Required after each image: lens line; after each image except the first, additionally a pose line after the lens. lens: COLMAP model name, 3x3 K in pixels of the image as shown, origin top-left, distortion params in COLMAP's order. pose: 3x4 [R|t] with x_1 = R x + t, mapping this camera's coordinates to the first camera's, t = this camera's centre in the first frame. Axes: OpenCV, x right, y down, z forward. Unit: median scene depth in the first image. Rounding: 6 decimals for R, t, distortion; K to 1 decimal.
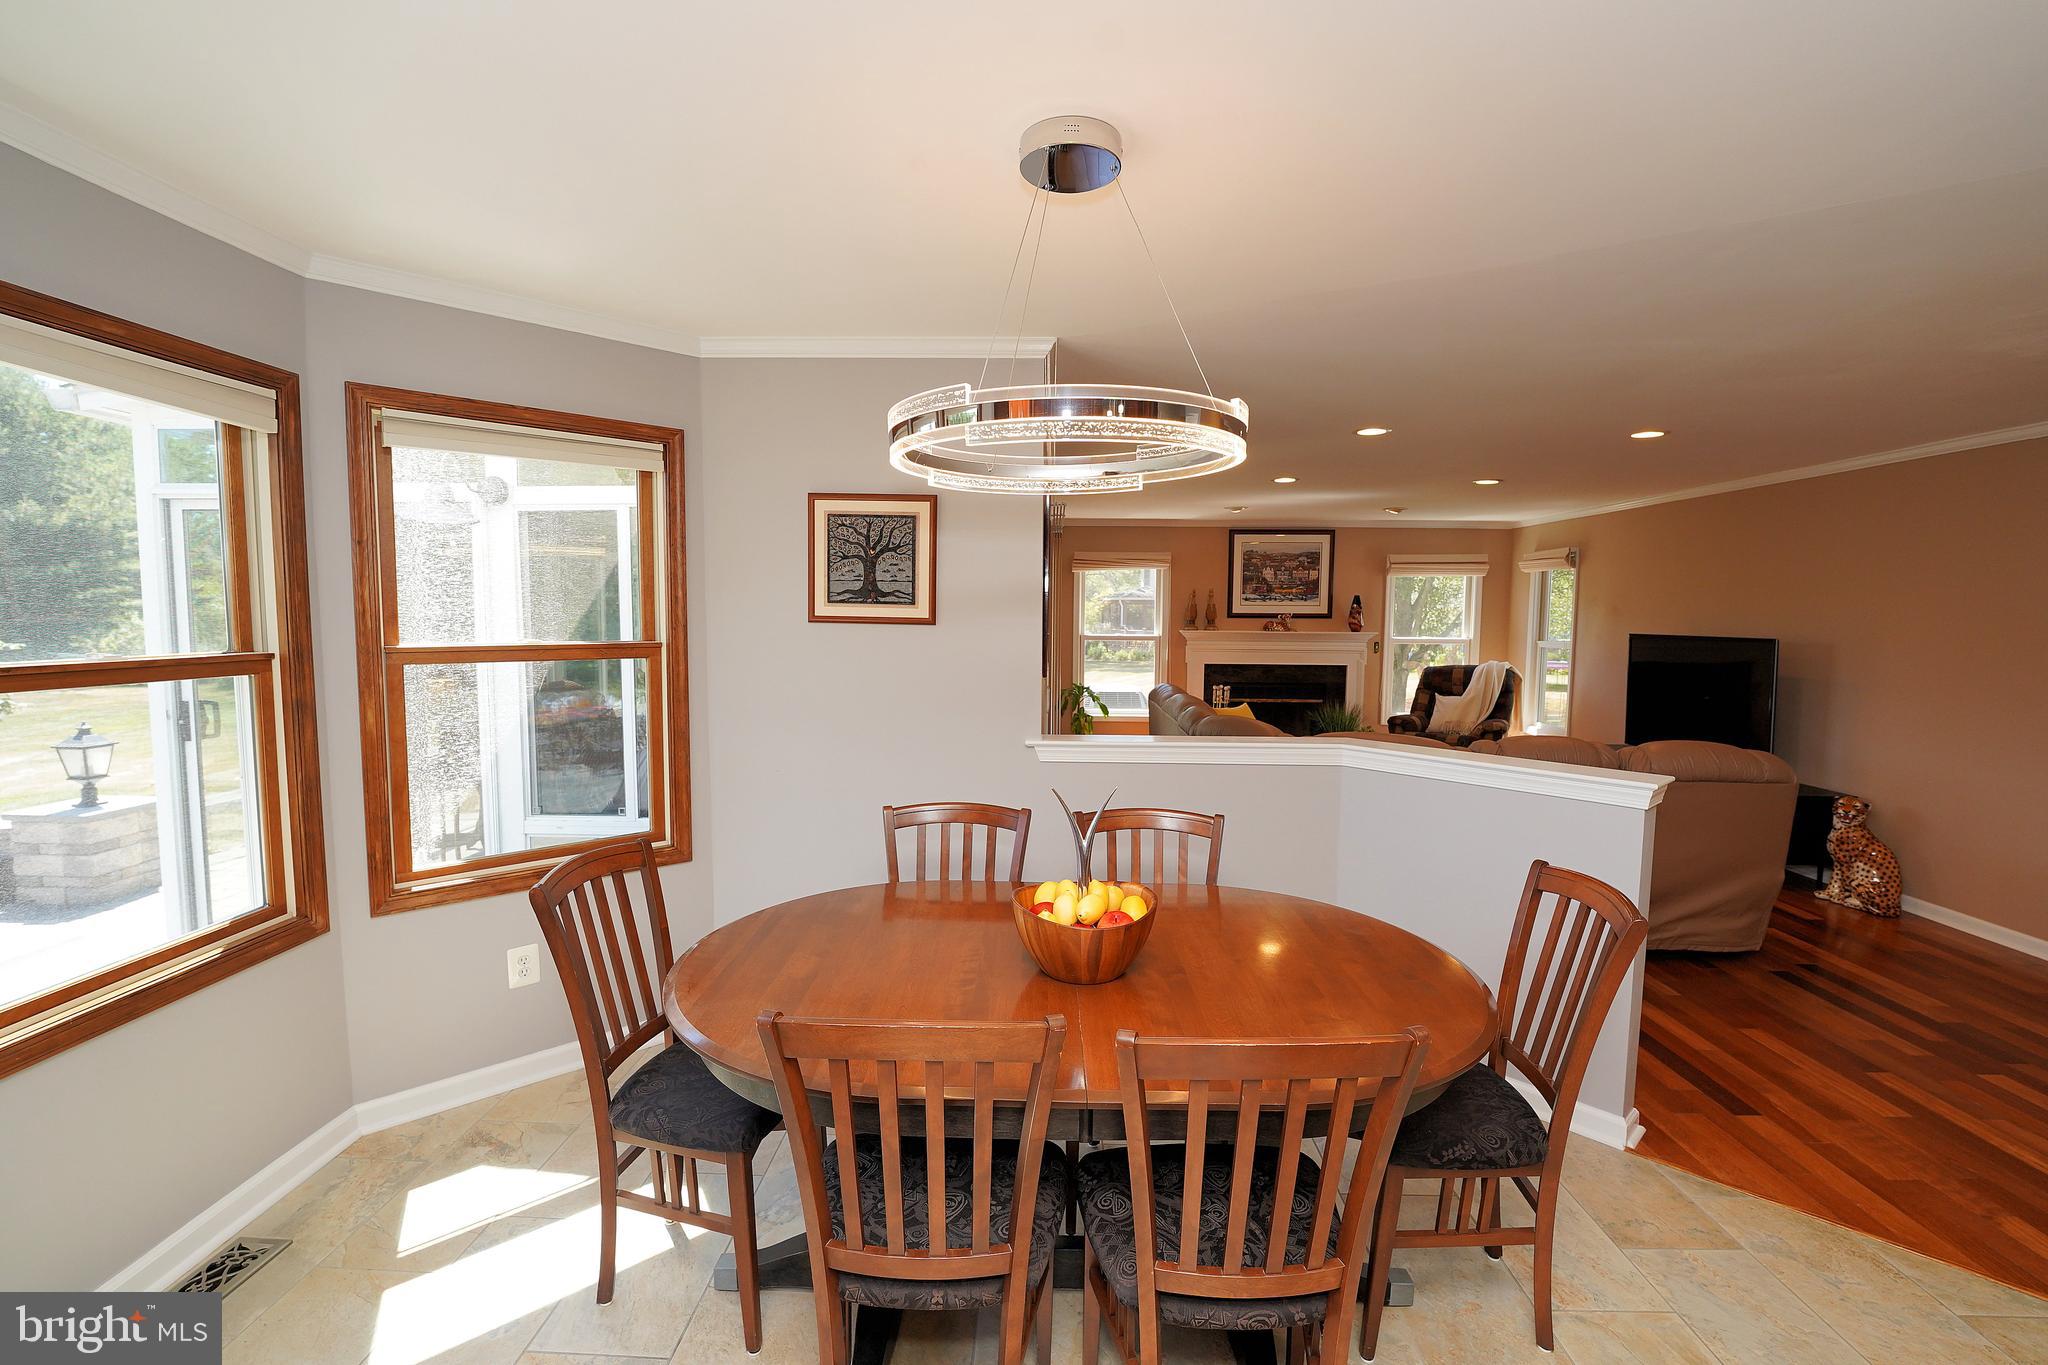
lens RADIAL K [[904.8, 0, 1023.4], [0, 904.8, 671.4], [0, 0, 1]] dist [-0.015453, 0.000496]
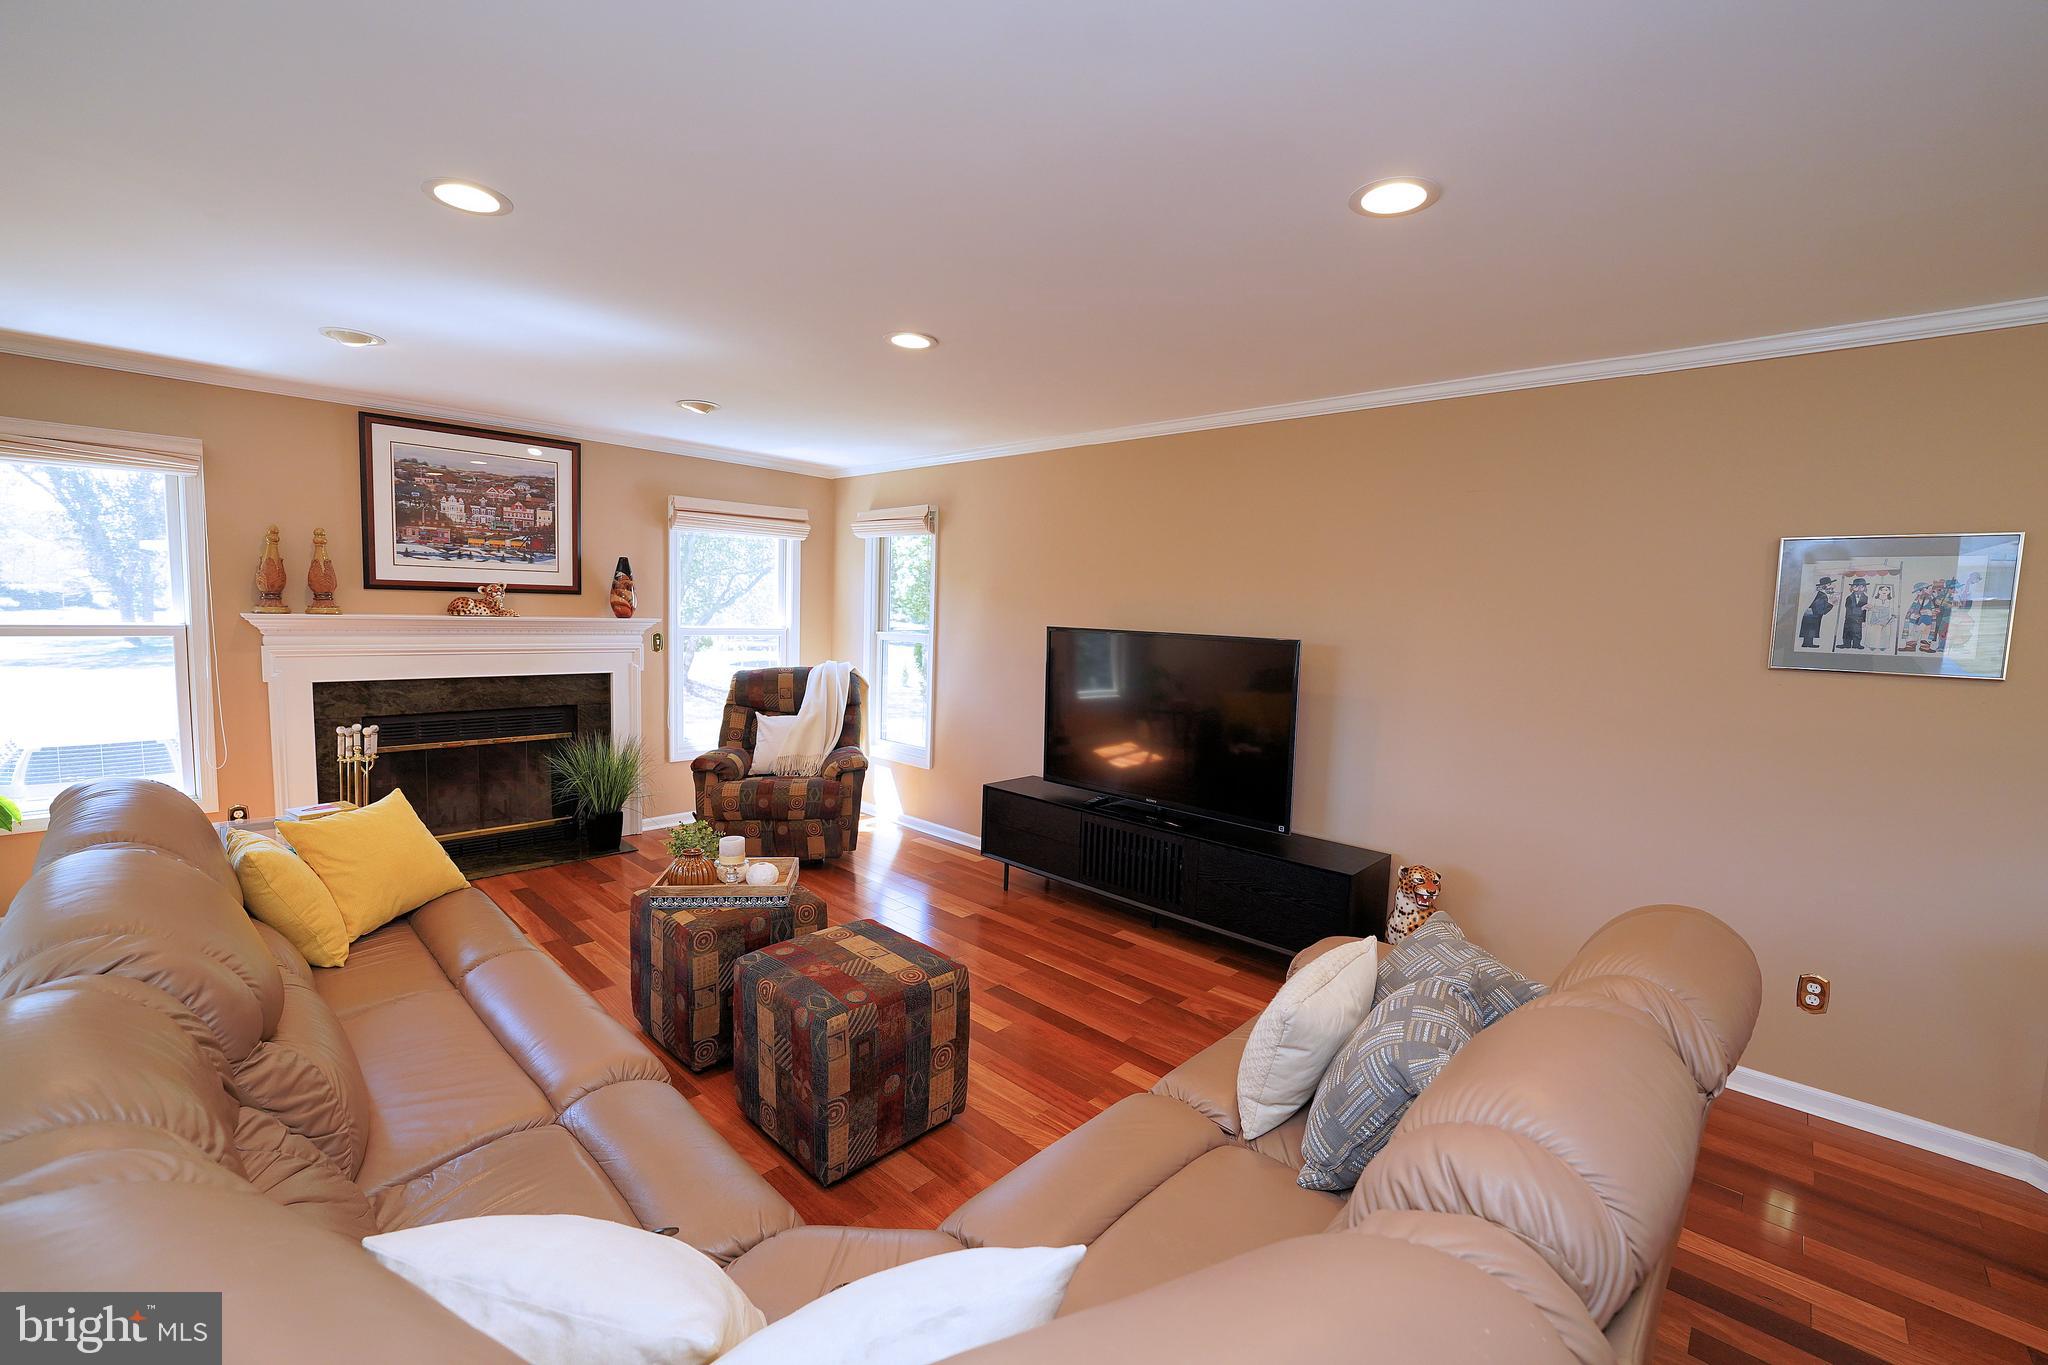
lens RADIAL K [[836.2, 0, 1024.8], [0, 836.2, 681.7], [0, 0, 1]] dist [-0.021924, 0.000746]
pose [[0.658160, -0.053133, 0.751000, 0.122263], [0.019861, 0.998385, 0.053229, -0.025124], [-0.752616, -0.020117, 0.658153, 0.425776]]
